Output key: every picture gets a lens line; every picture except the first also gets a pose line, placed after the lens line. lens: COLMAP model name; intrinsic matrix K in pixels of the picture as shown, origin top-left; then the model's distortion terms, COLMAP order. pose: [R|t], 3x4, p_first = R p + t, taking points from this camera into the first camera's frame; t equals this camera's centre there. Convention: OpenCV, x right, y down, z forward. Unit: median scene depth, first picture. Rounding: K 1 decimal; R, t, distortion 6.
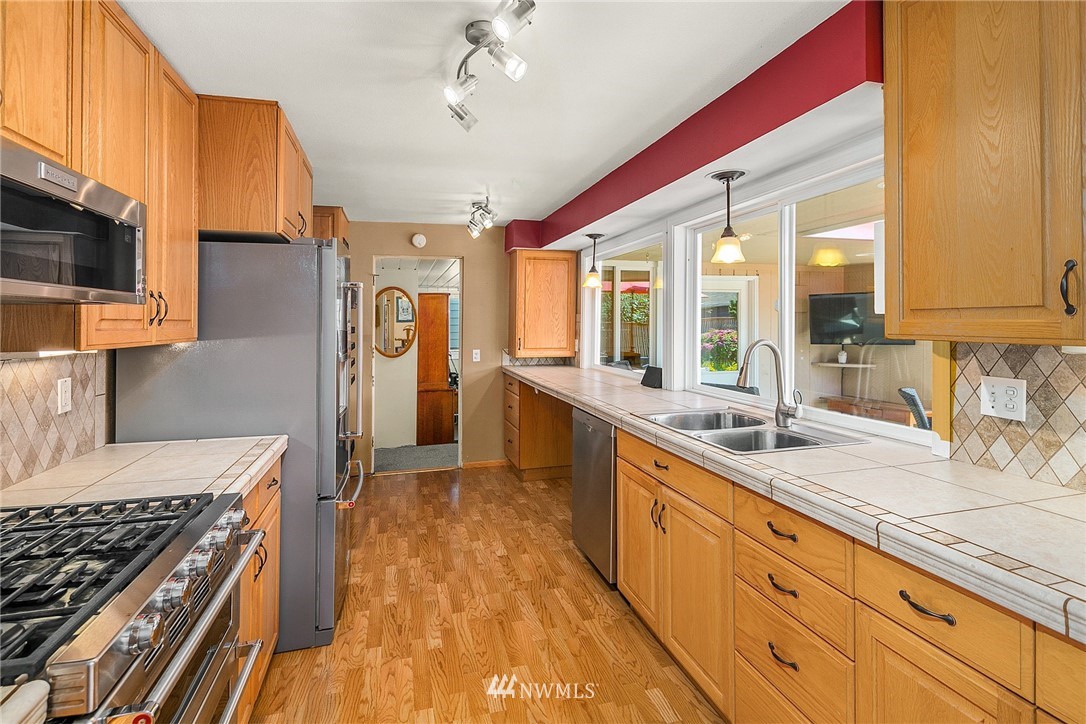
lens RADIAL K [[534.5, 0, 540.8], [0, 534.5, 314.9], [0, 0, 1]] dist [-0.002460, -0.000707]
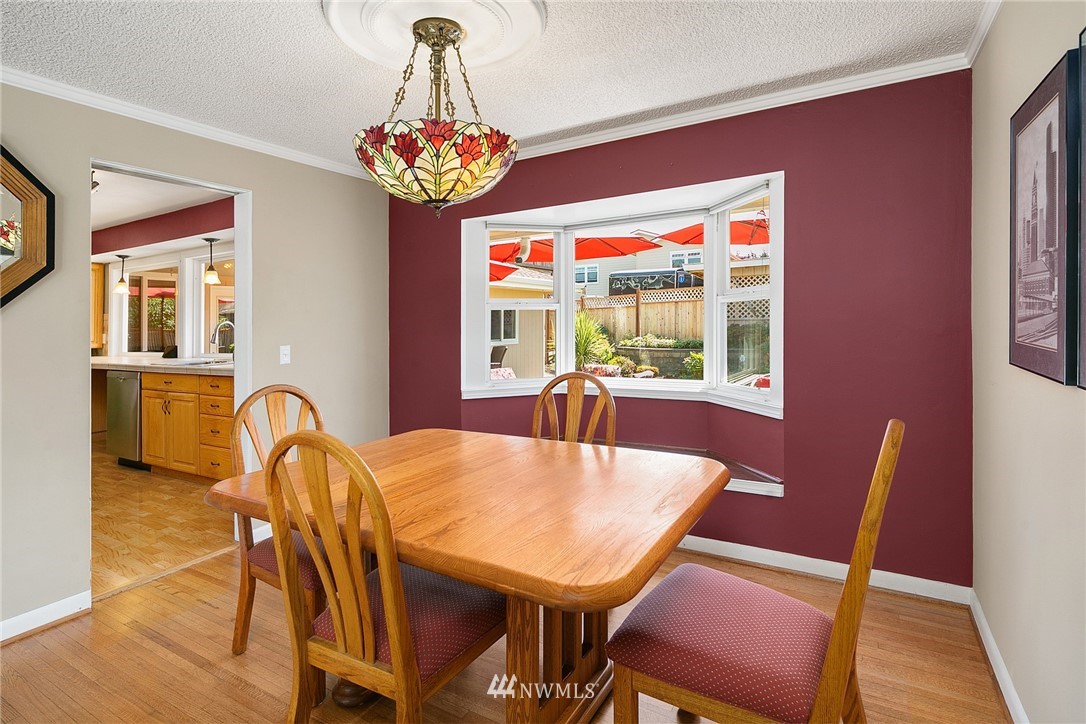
lens RADIAL K [[534.5, 0, 540.8], [0, 534.5, 314.9], [0, 0, 1]] dist [-0.002460, -0.000707]
pose [[0.713843, -0.000288, 0.700305, -0.079264], [0.009885, 0.999904, -0.009665, 0.023963], [-0.700236, 0.013822, 0.713778, -0.620630]]
